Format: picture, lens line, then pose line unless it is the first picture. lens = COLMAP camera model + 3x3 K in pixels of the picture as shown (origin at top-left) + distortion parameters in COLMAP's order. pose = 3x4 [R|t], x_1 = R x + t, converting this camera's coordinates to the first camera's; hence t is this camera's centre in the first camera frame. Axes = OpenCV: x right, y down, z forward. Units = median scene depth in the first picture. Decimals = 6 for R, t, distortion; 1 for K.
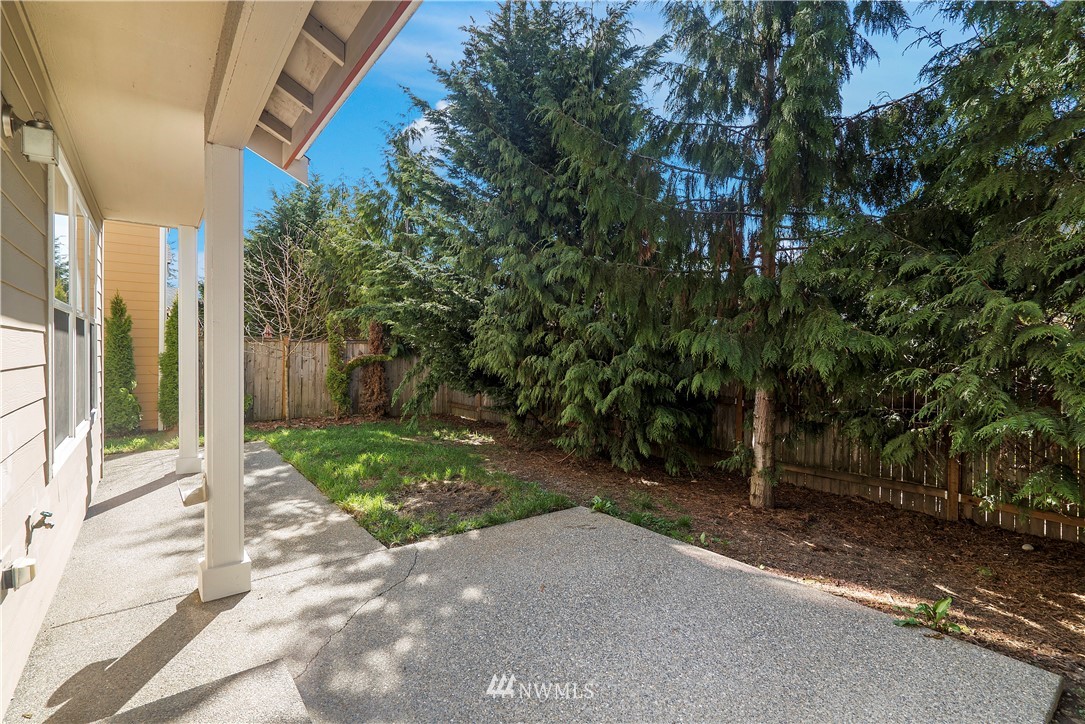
lens RADIAL K [[495.6, 0, 537.3], [0, 495.6, 358.6], [0, 0, 1]] dist [-0.008325, 0.001643]
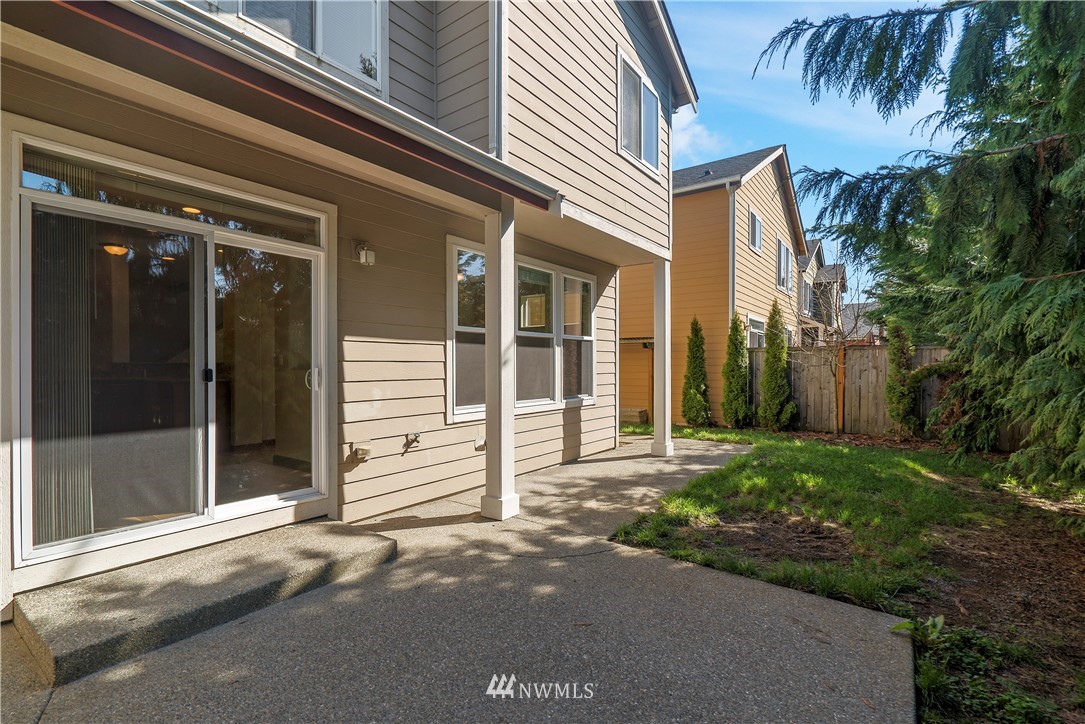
lens RADIAL K [[495.6, 0, 535.5], [0, 495.6, 367.6], [0, 0, 1]] dist [-0.008325, 0.001643]
pose [[0.260611, -0.003879, -0.965436, 0.600828], [-0.009662, 0.999931, -0.006625, 0.029111], [0.965396, 0.011054, 0.260555, 0.530402]]
